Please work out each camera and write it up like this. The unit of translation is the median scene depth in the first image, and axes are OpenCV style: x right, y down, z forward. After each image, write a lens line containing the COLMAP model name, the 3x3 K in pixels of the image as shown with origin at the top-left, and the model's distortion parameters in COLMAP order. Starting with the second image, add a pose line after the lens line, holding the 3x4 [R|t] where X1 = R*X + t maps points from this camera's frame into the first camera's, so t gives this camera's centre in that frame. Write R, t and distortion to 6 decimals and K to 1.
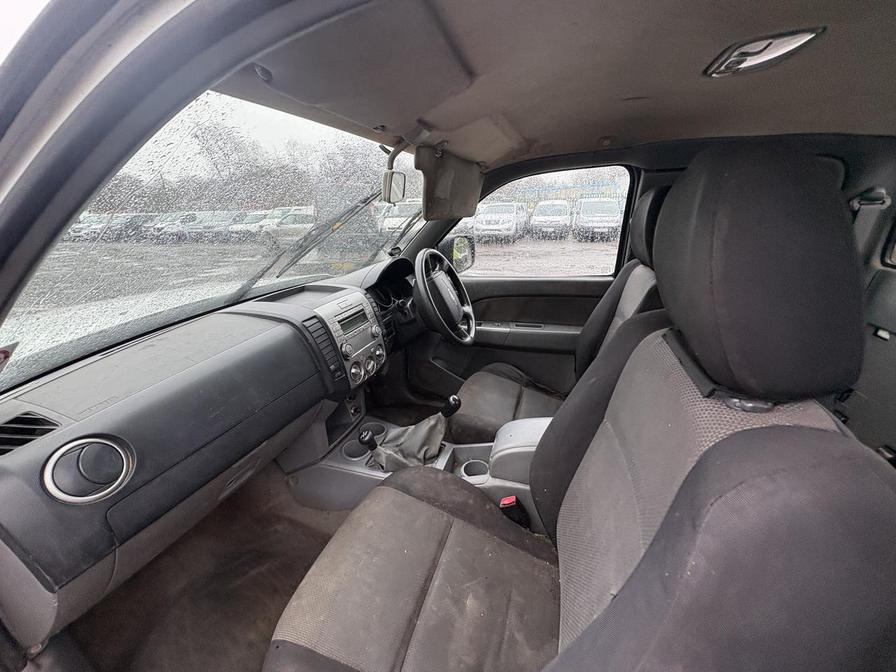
lens RADIAL K [[354.8, 0, 447.8], [0, 354.8, 336.6], [0, 0, 1]] dist [-0.000281, -0.000127]
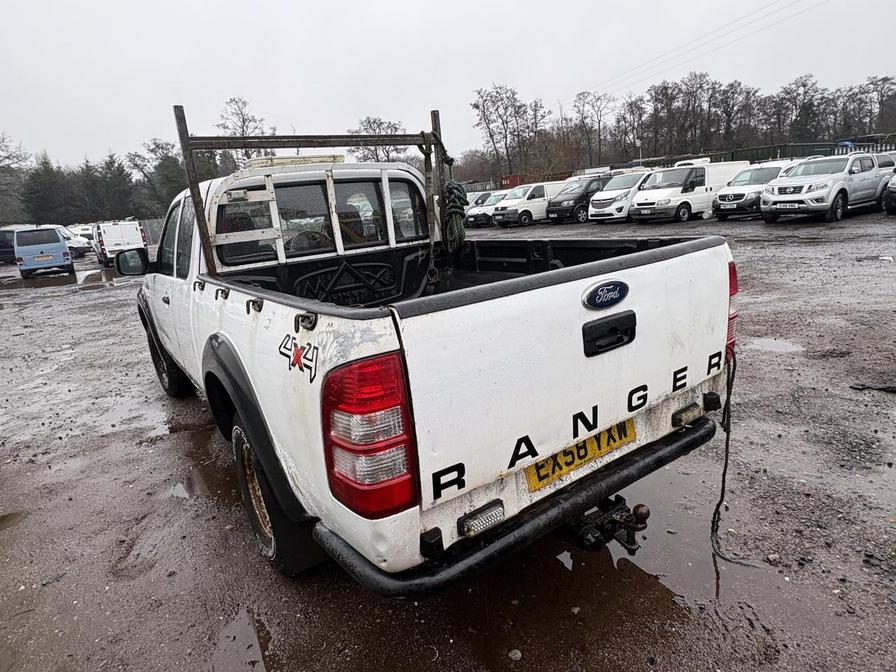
lens RADIAL K [[526.6, 0, 442.4], [0, 526.6, 339.0], [0, 0, 1]] dist [-0.002527, 0.003151]
pose [[0.789553, 0.112059, -0.603365, 3.012861], [-0.139793, 0.990180, 0.000969, 0.362638], [0.597549, 0.083581, 0.797465, -1.278279]]
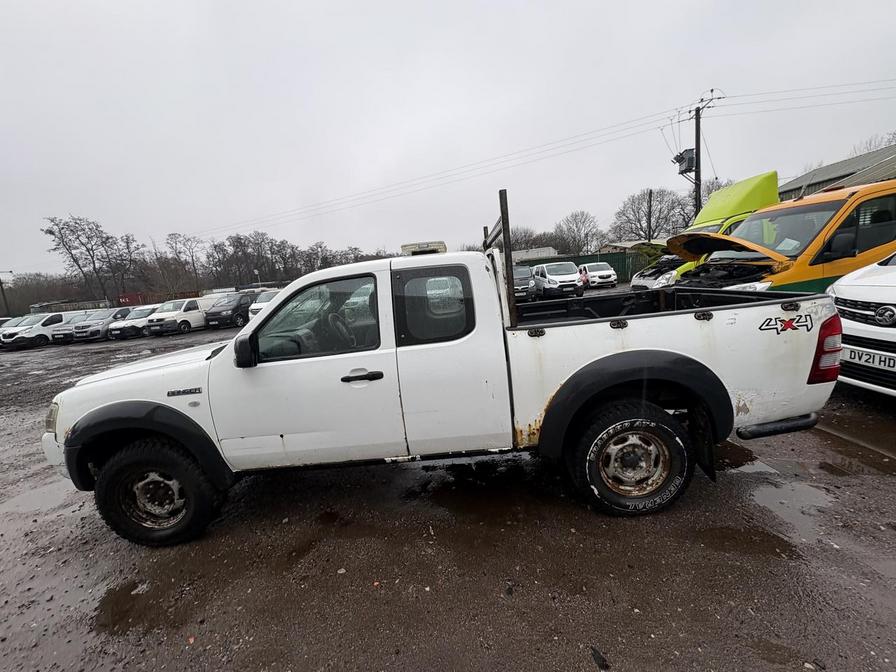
lens RADIAL K [[354.8, 0, 449.2], [0, 354.8, 337.6], [0, 0, 1]] dist [-0.000281, -0.000127]
pose [[0.960101, -0.107370, 0.258221, 0.076504], [0.155920, 0.972045, -0.175550, 0.551268], [-0.232154, 0.208807, 0.950002, -1.737530]]
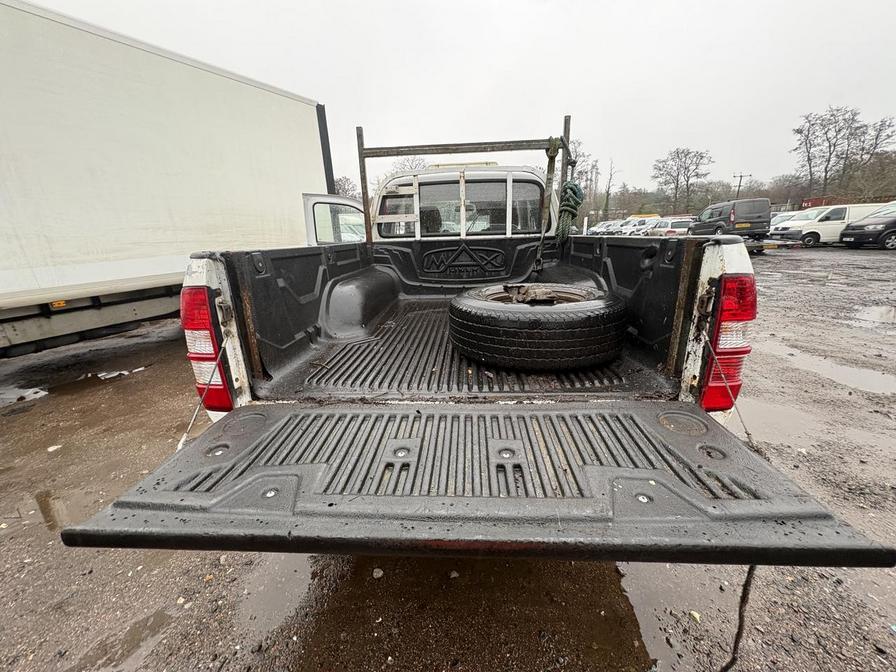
lens RADIAL K [[354.8, 0, 448.5], [0, 354.8, 337.2], [0, 0, 1]] dist [-0.000281, -0.000127]
pose [[0.245736, 0.296494, -0.922879, 3.308120], [-0.302751, 0.927920, 0.217499, 0.146222], [0.920845, 0.225955, 0.317787, -0.220714]]
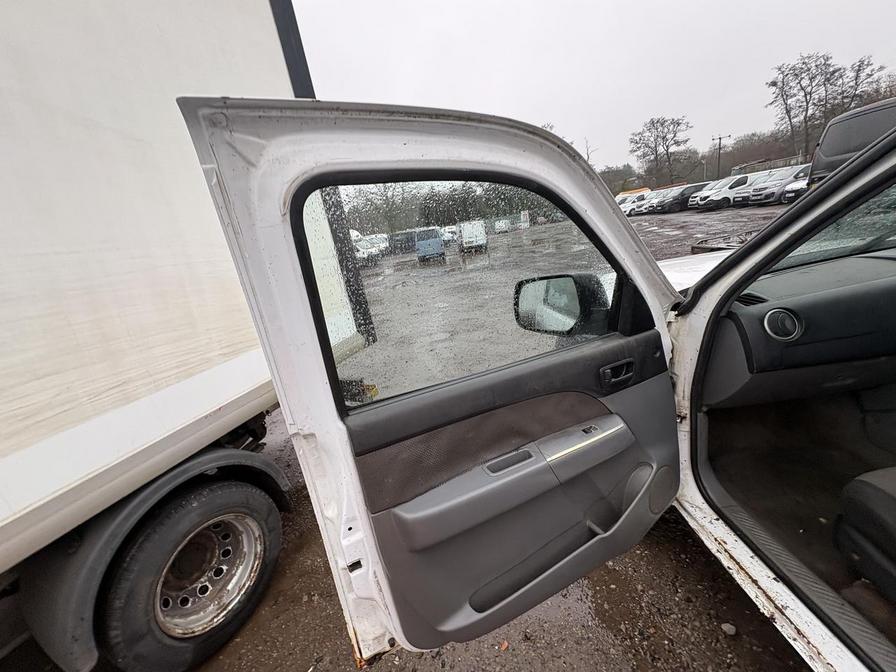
lens RADIAL K [[354.8, 0, 447.3], [0, 354.8, 336.1], [0, 0, 1]] dist [-0.000281, -0.000127]
pose [[0.313559, 0.243224, -0.917890, 0.082665], [-0.166007, 0.965794, 0.199208, 0.148219], [0.934945, 0.089913, 0.343210, -0.563995]]
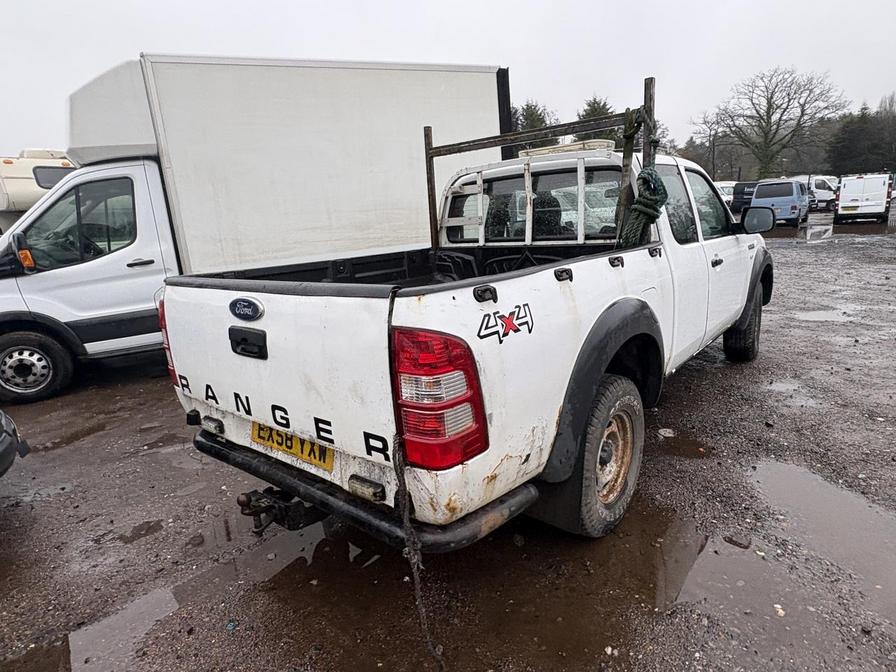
lens RADIAL K [[526.6, 0, 448.7], [0, 526.6, 336.8], [0, 0, 1]] dist [-0.002527, 0.003151]
pose [[-0.374699, 0.257960, -0.890538, 3.706381], [-0.235411, 0.902566, 0.360495, -0.430114], [0.896762, 0.344719, -0.277464, 1.006229]]
